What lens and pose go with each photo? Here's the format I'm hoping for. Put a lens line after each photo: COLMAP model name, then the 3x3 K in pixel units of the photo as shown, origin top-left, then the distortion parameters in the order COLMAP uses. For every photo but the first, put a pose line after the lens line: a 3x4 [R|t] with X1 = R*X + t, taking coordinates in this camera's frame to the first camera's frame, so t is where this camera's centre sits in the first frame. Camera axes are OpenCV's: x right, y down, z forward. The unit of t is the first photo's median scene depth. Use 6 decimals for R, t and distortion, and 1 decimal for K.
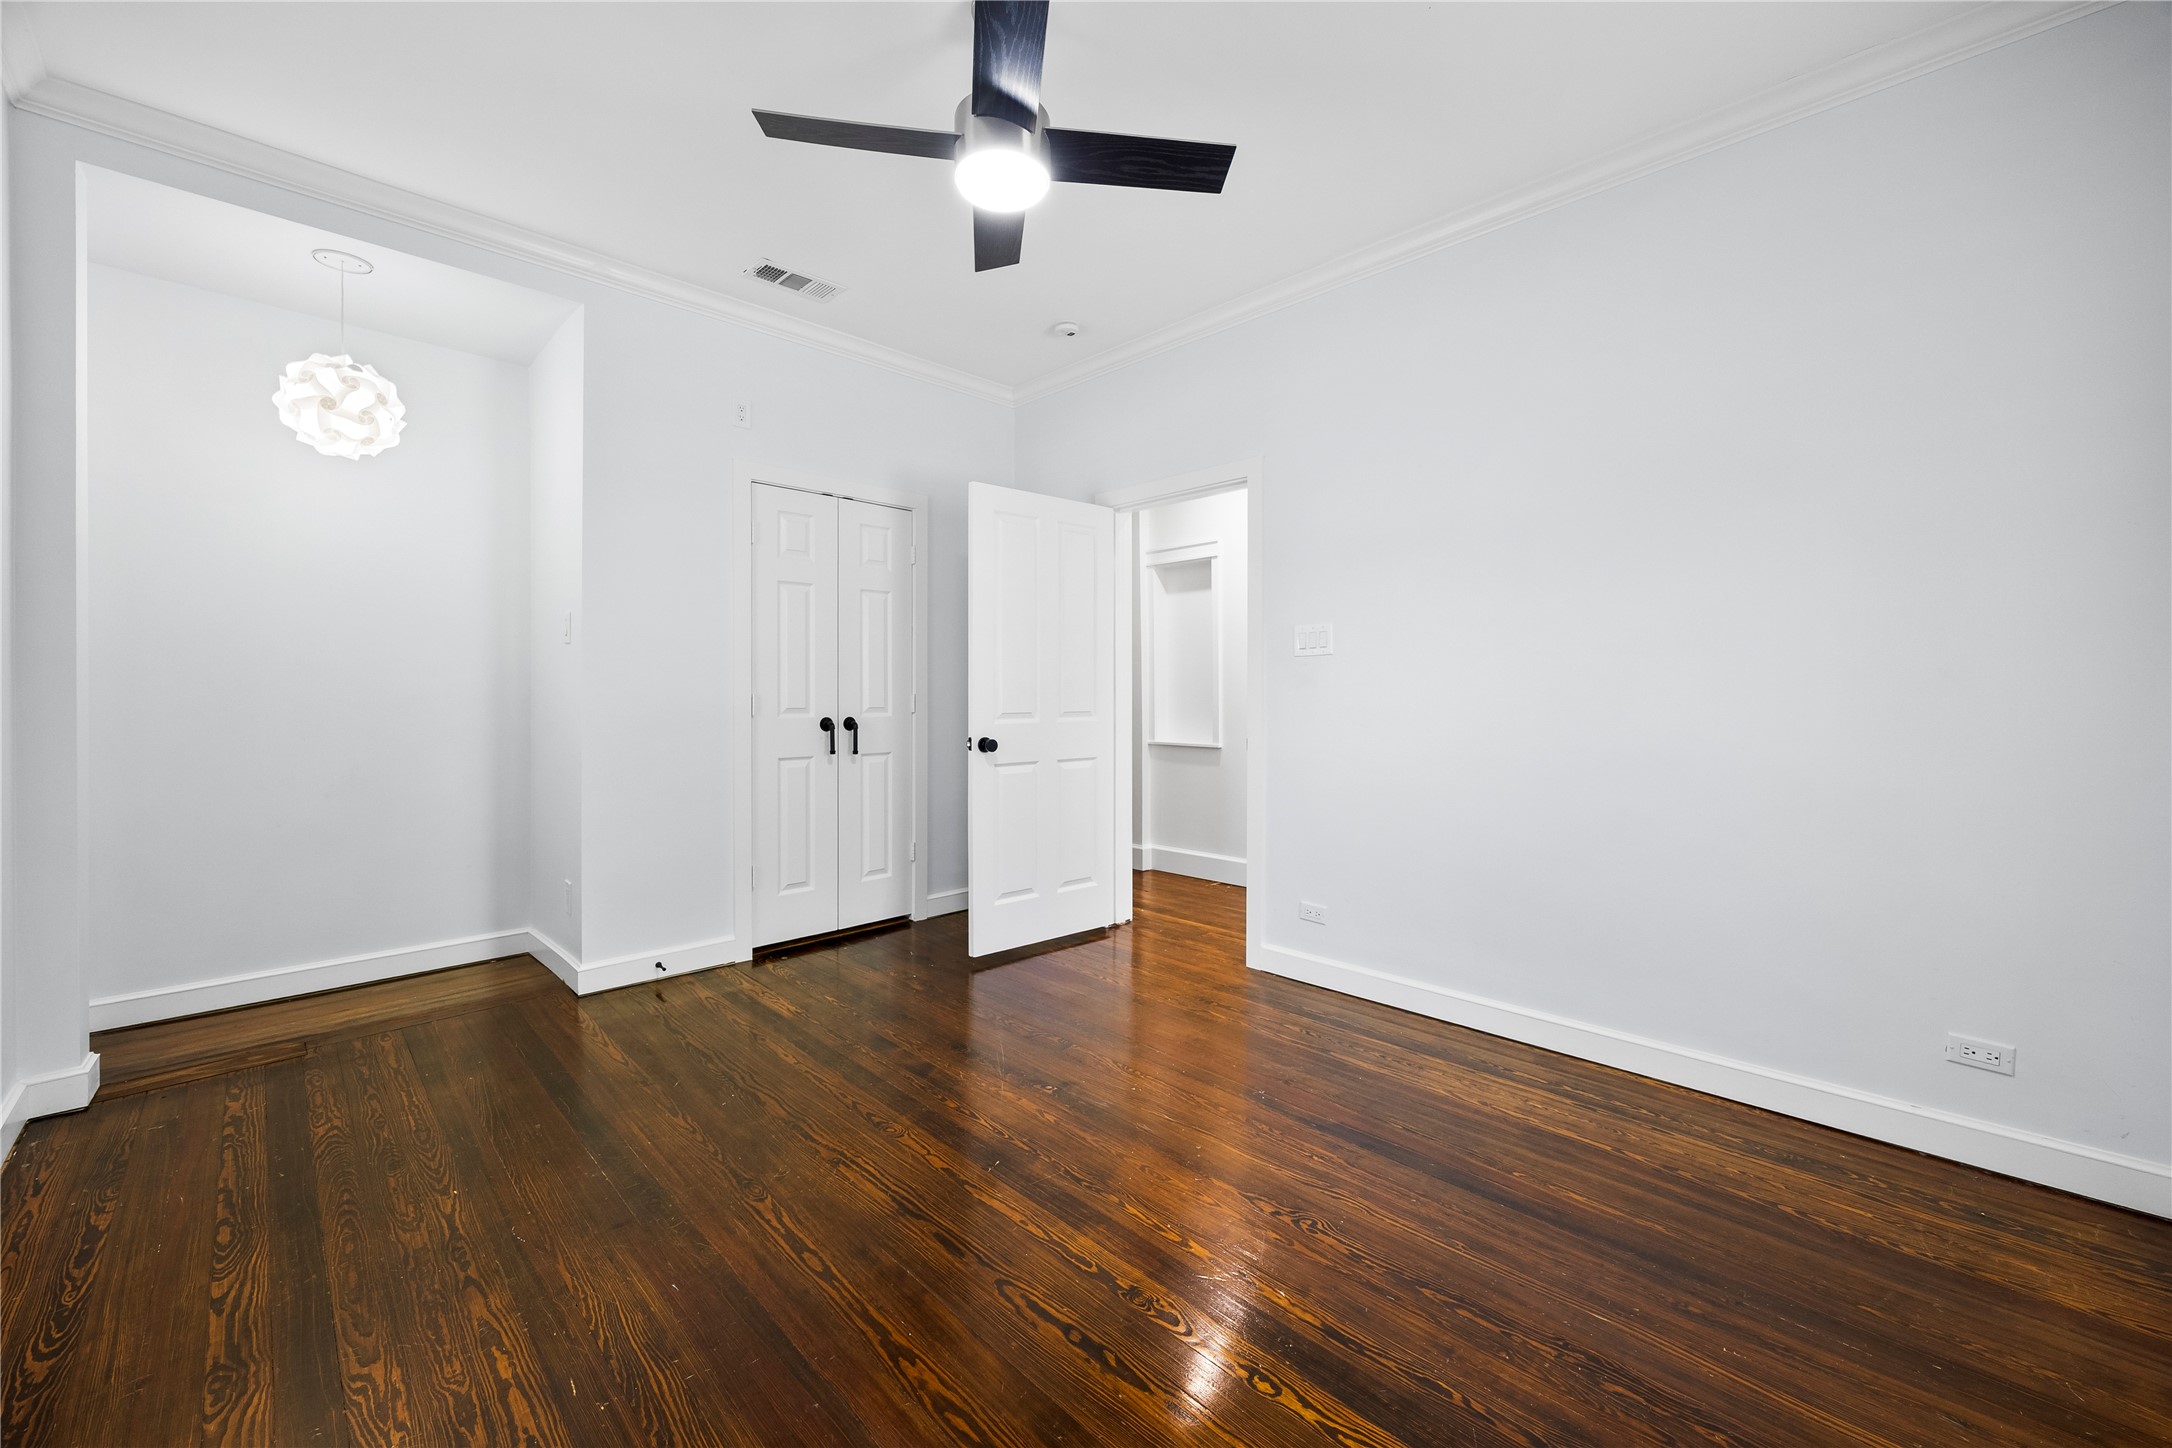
lens RADIAL K [[853.6, 0, 1086.0], [0, 853.6, 724.0], [0, 0, 1]] dist [-0.000273, -0.000058]
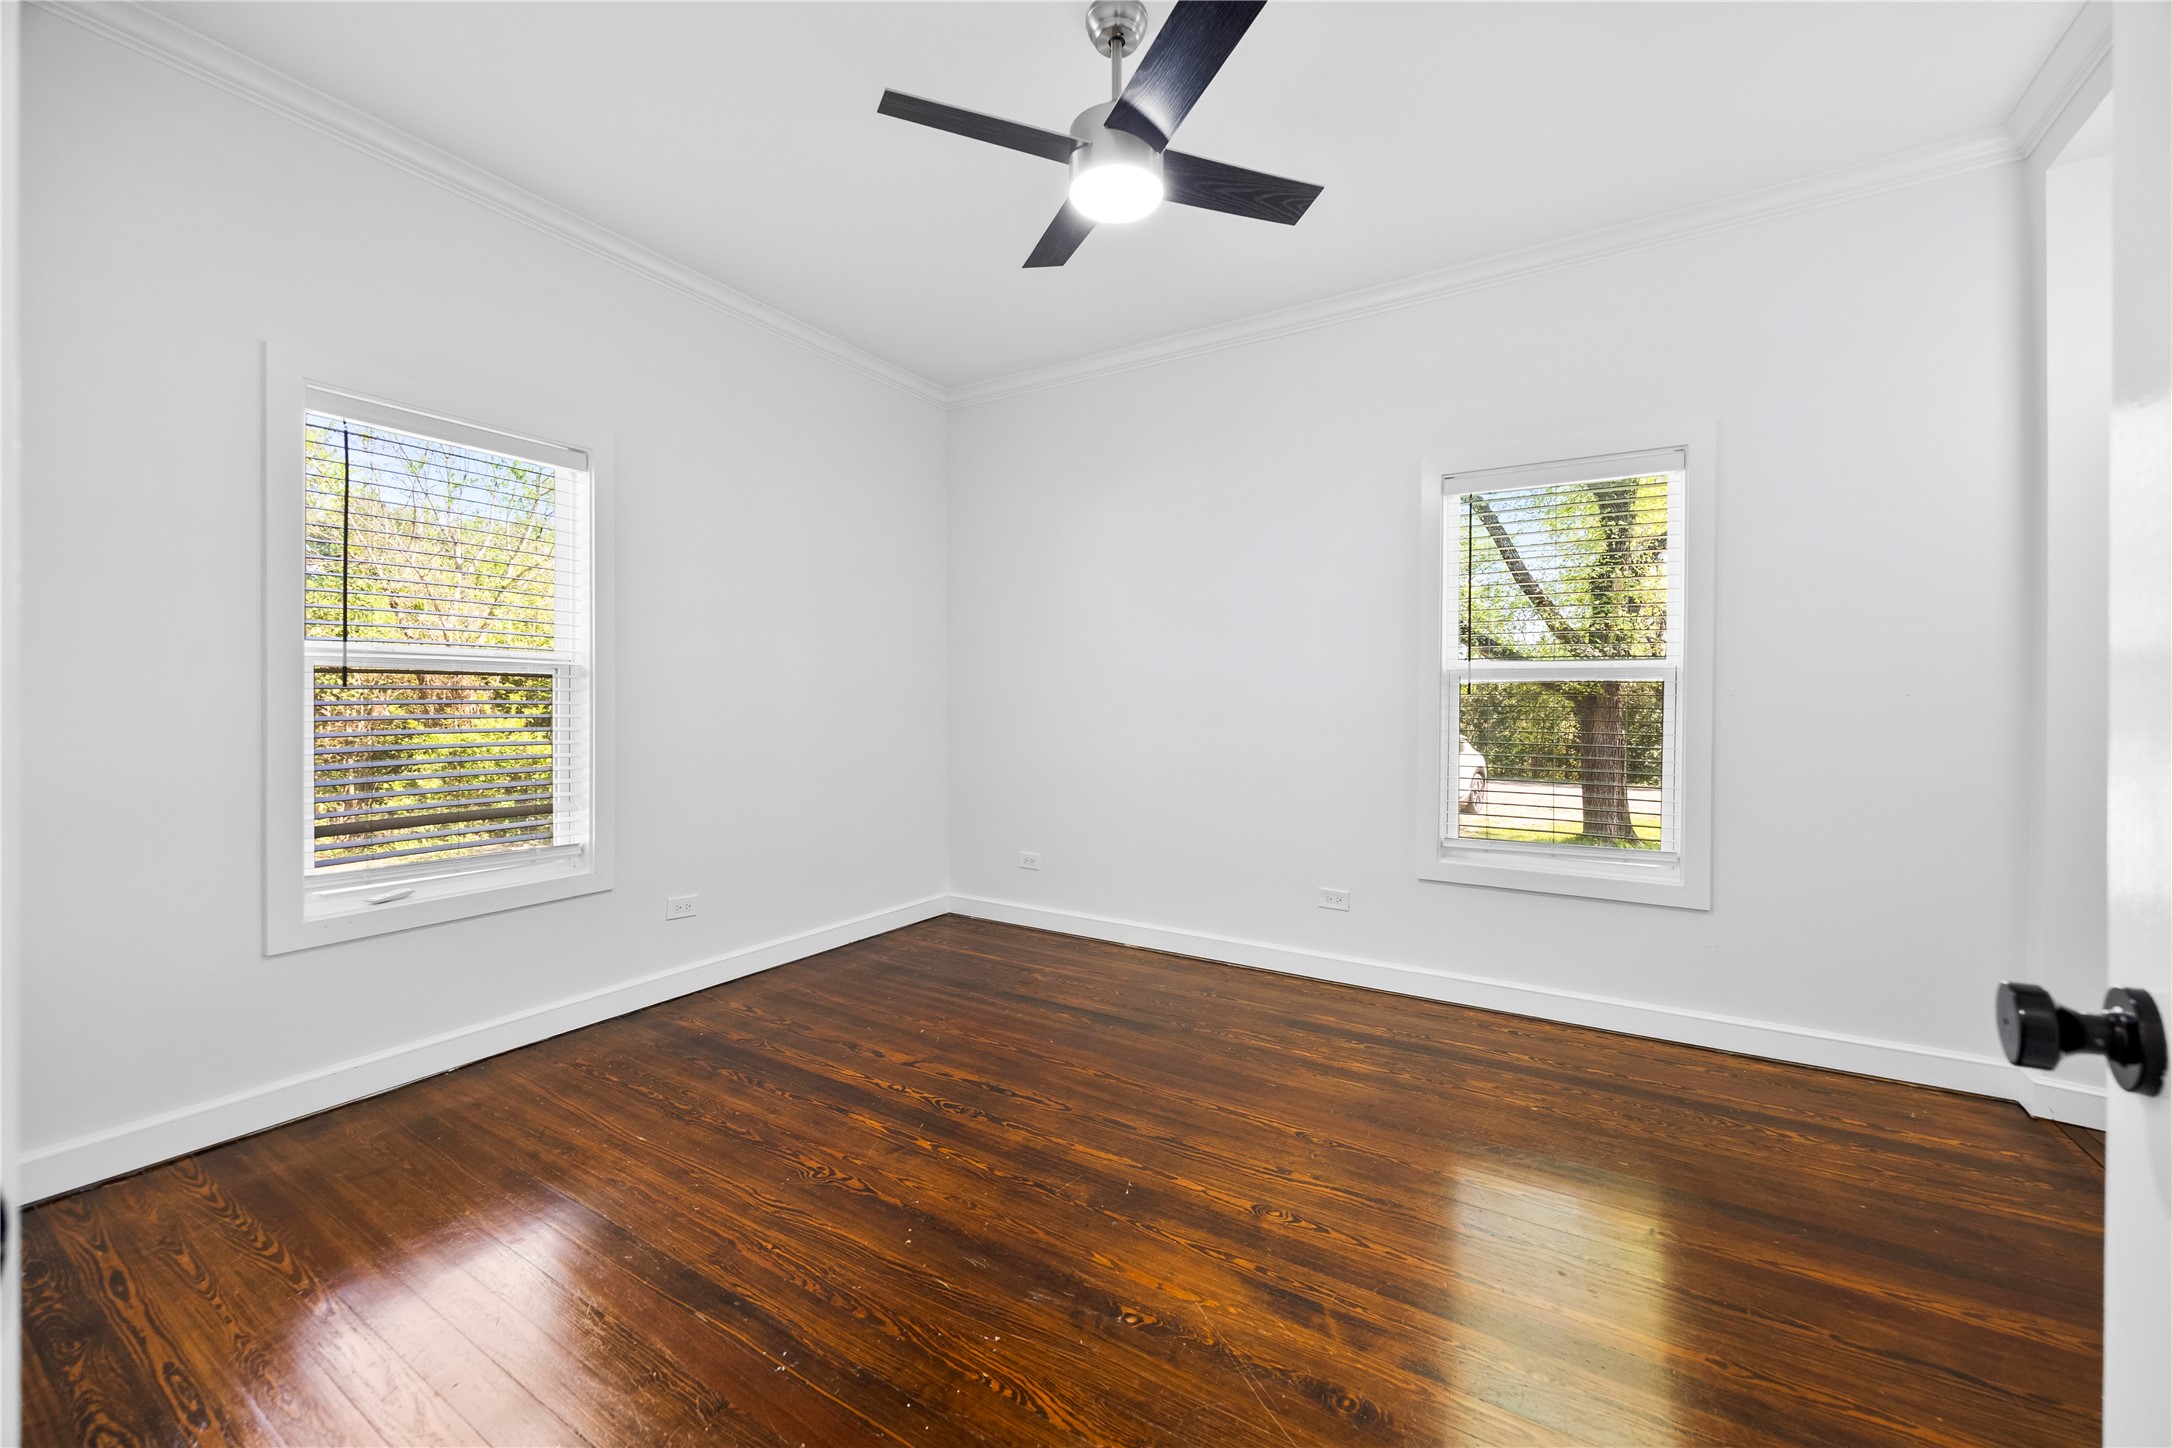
lens RADIAL K [[853.6, 0, 1086.0], [0, 853.6, 724.0], [0, 0, 1]] dist [-0.000273, -0.000058]
pose [[-0.972641, -0.000248, -0.232314, 0.179732], [-0.013789, 0.998298, 0.056666, -0.066380], [0.231905, 0.058319, -0.970989, 2.087103]]
